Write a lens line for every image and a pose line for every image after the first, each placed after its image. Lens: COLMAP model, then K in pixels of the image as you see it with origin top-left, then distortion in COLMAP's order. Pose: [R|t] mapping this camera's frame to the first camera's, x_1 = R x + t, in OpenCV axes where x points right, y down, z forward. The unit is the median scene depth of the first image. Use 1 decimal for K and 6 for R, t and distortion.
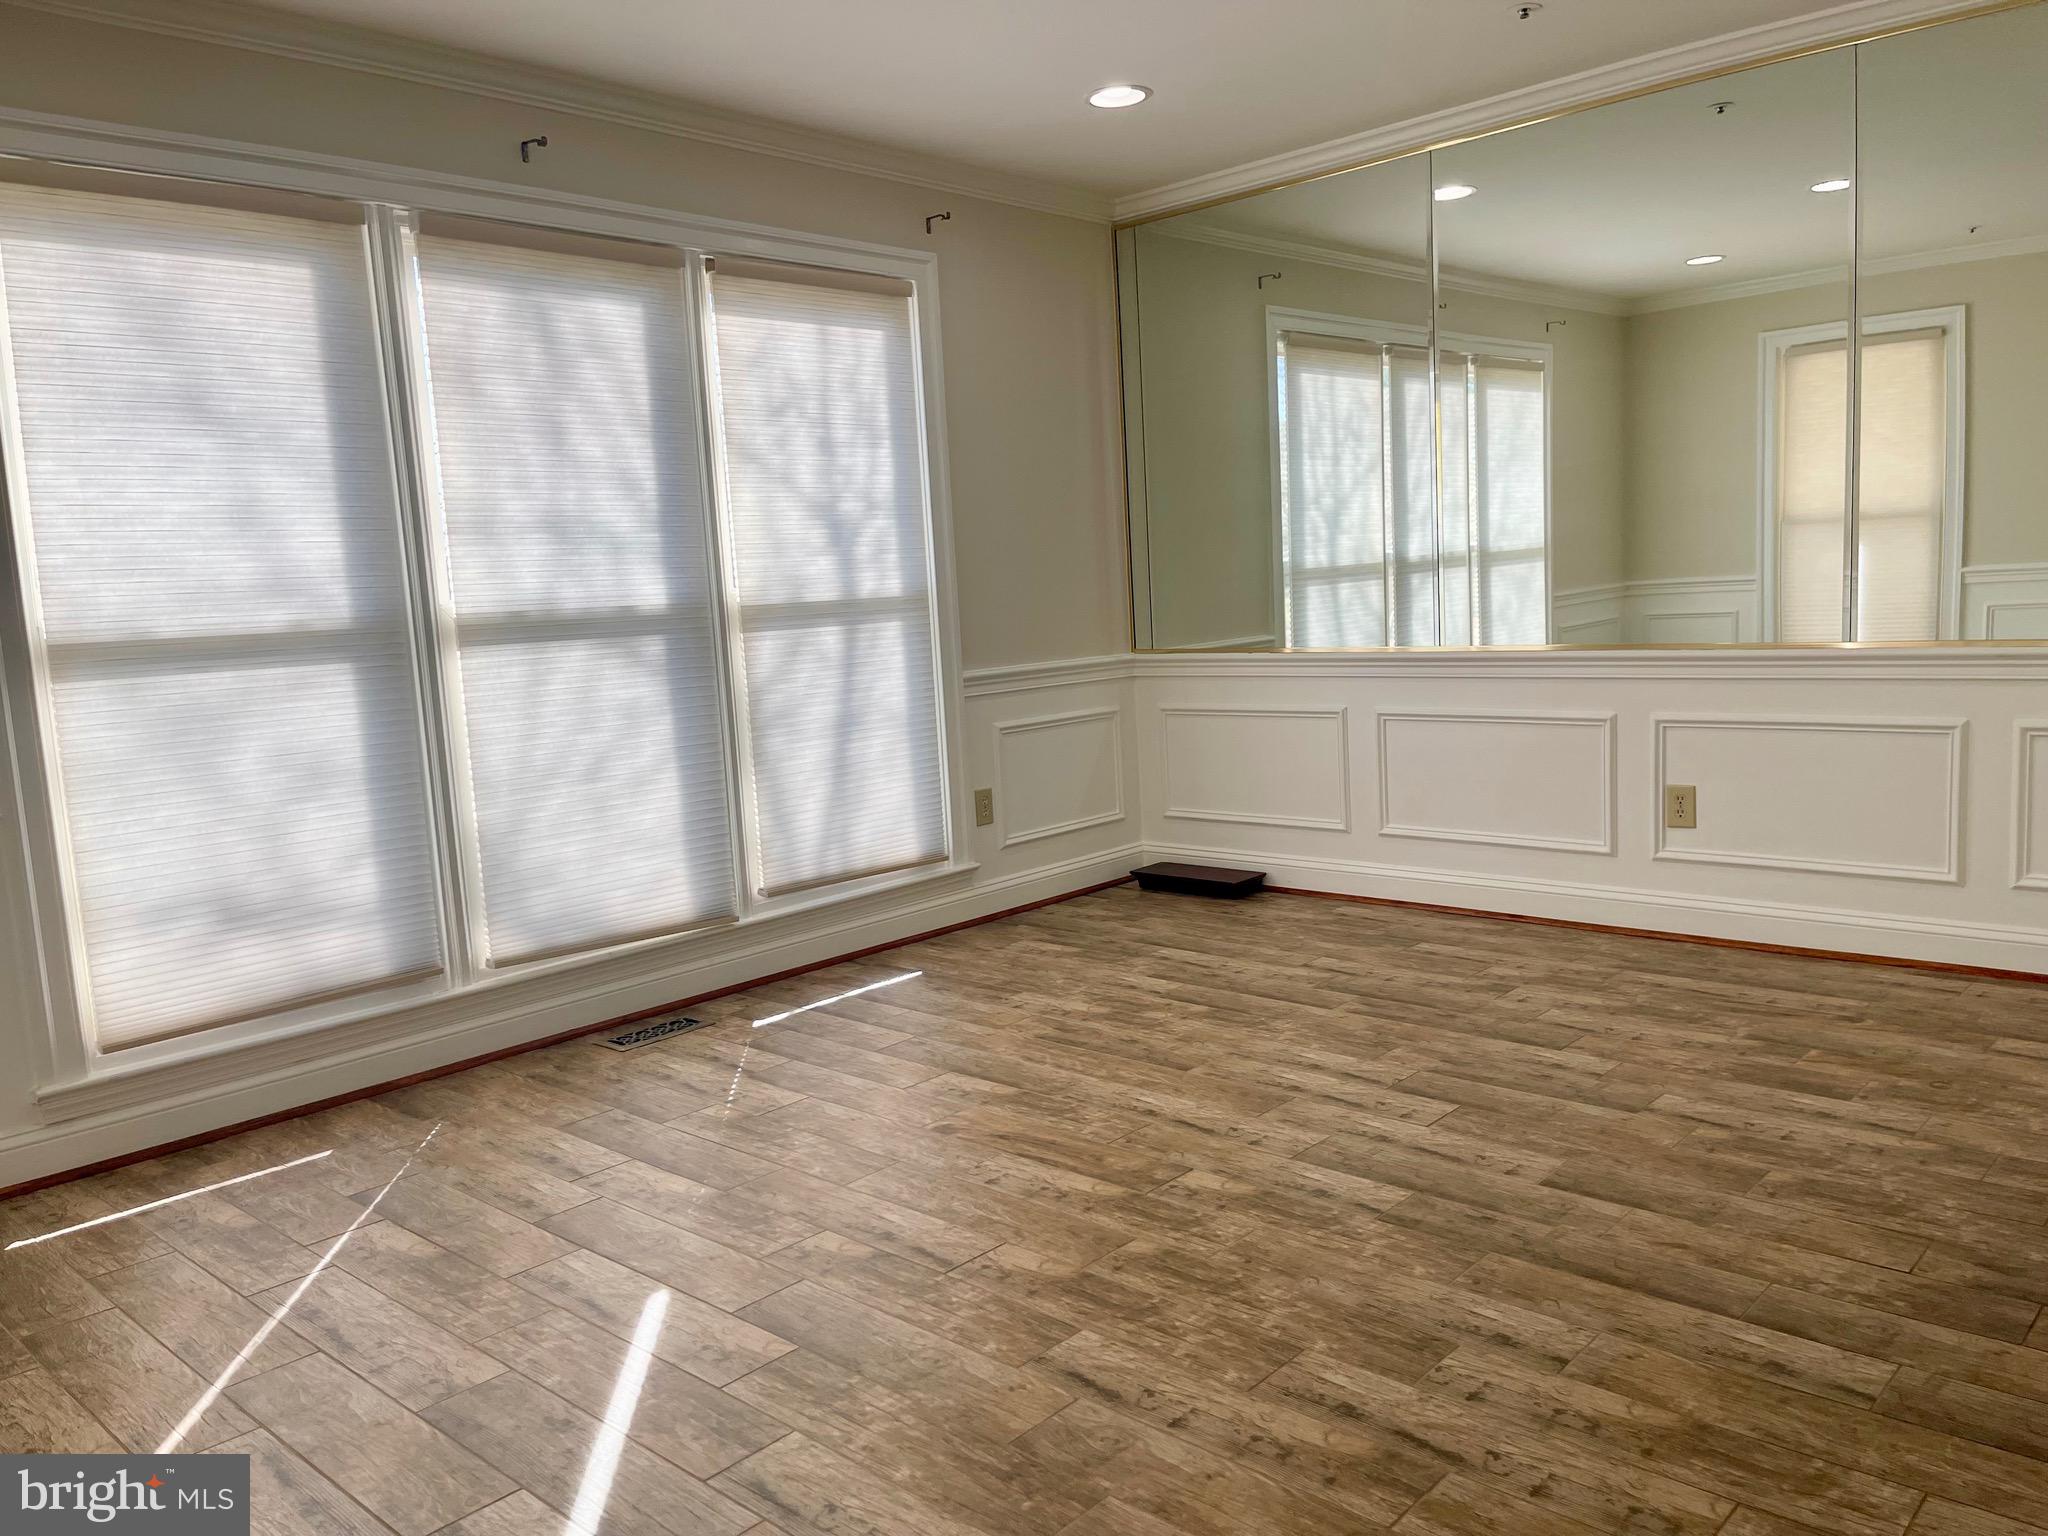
lens RADIAL K [[1539.7, 0, 1029.9], [0, 1539.7, 789.4], [0, 0, 1]] dist [0.007031, -0.004297]
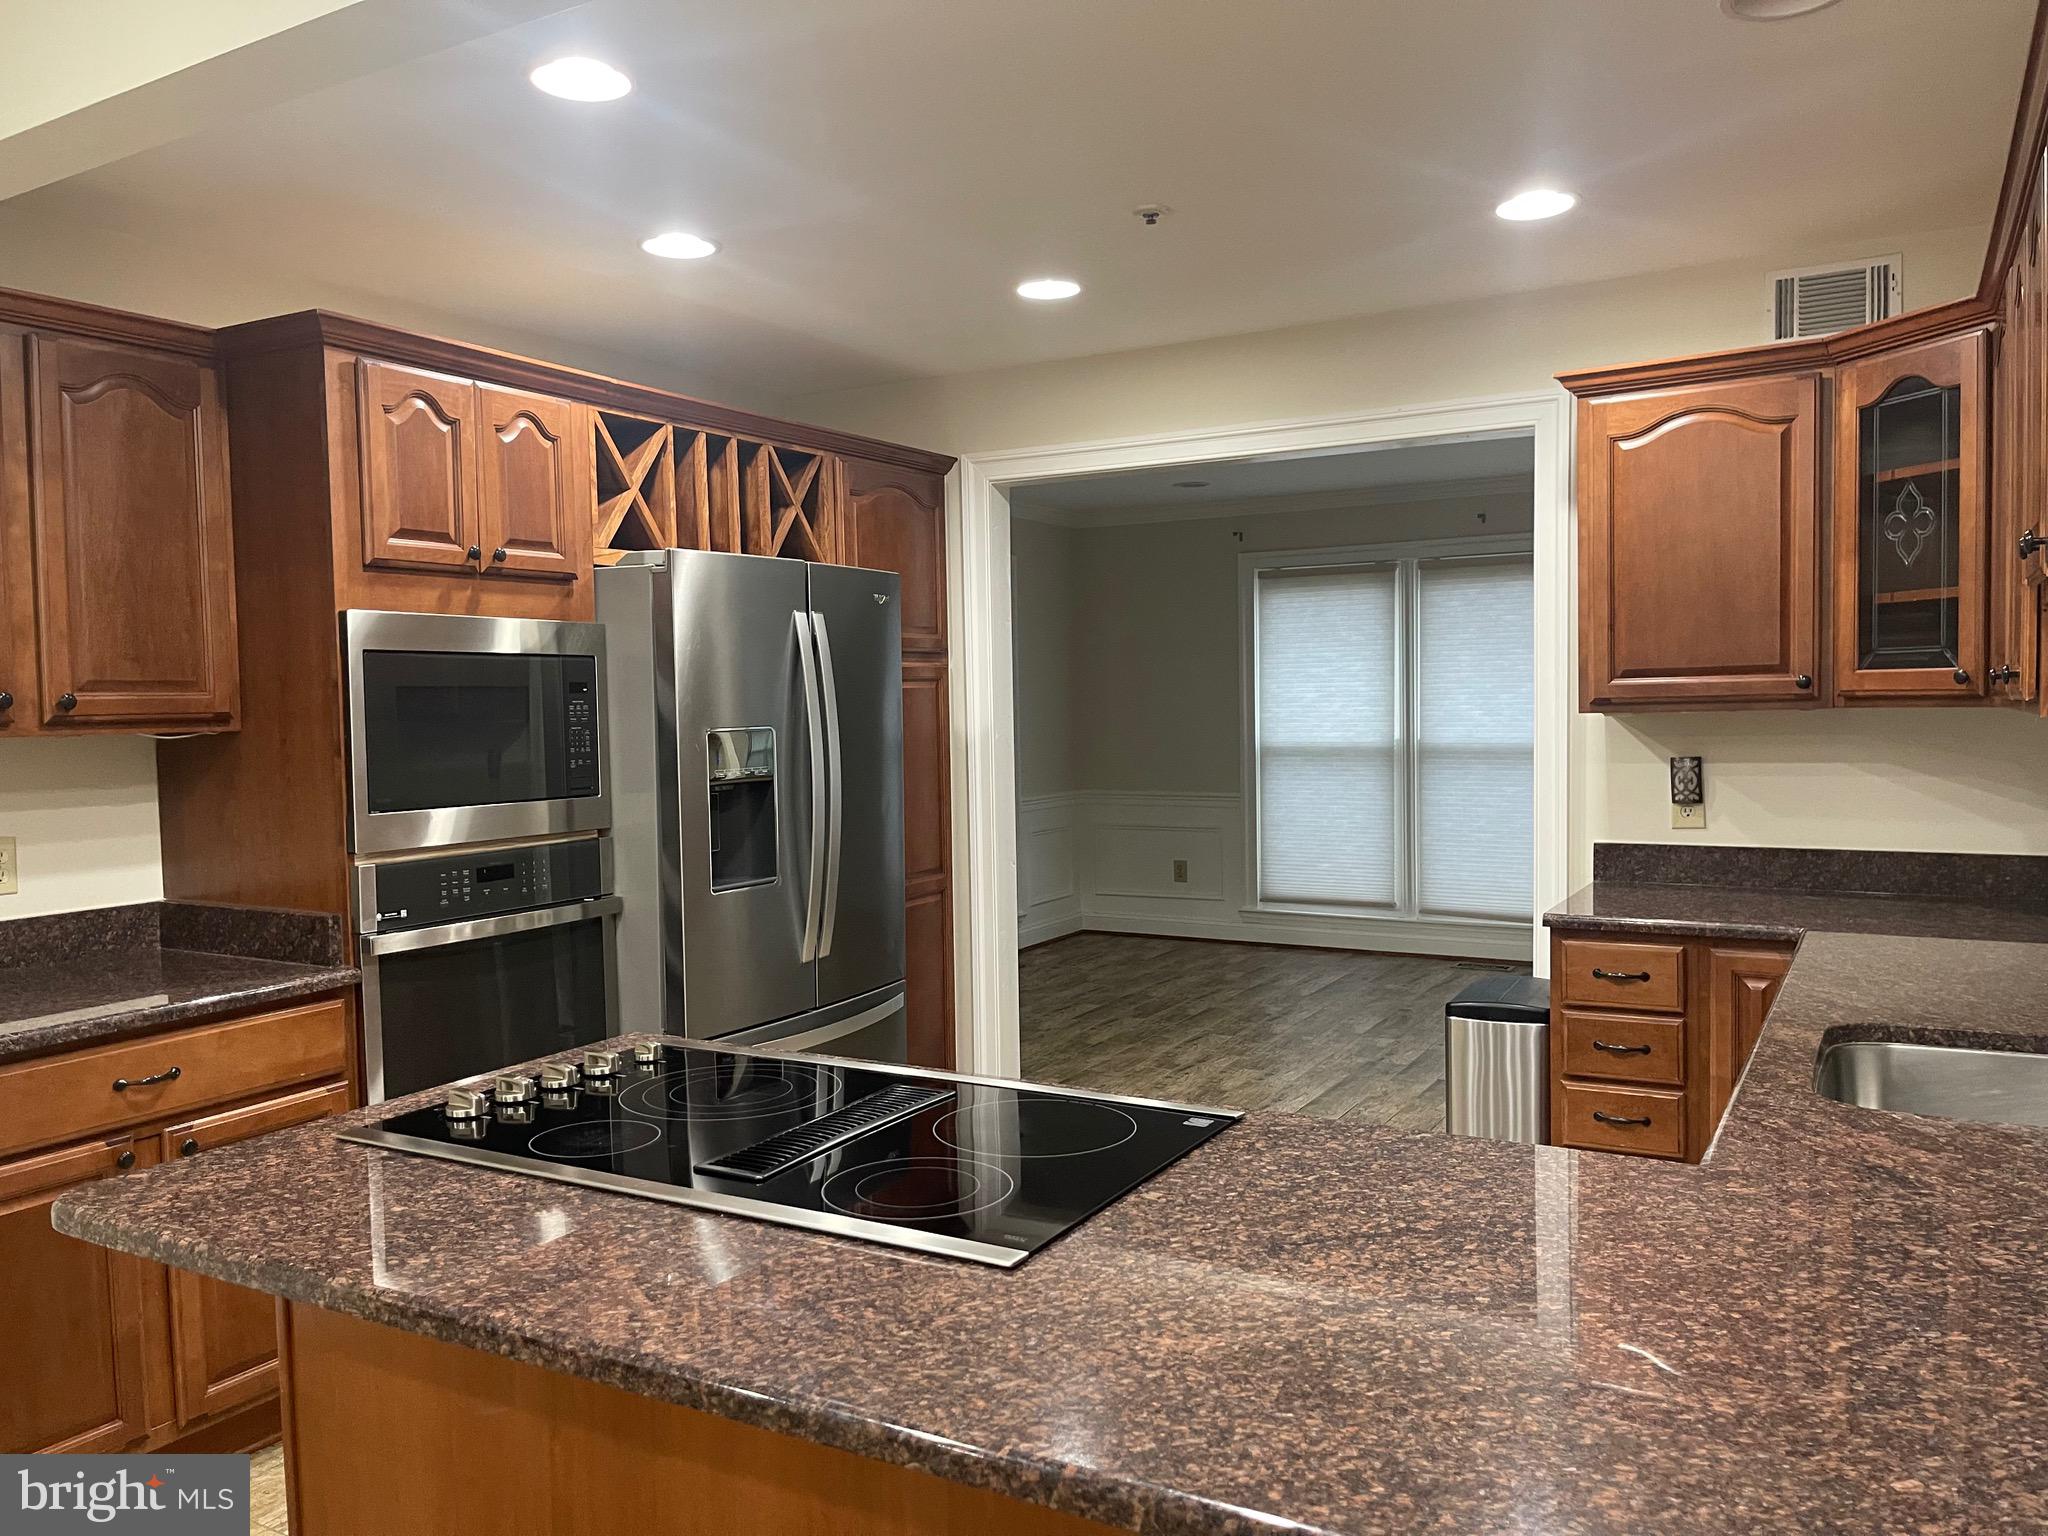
lens RADIAL K [[1539.7, 0, 1025.7], [0, 1539.7, 773.7], [0, 0, 1]] dist [0.007031, -0.004297]
pose [[0.222008, 0.100163, -0.969886, 2.512804], [-0.120558, 0.989897, 0.074633, -0.263268], [0.967563, 0.100358, 0.231841, -0.030542]]
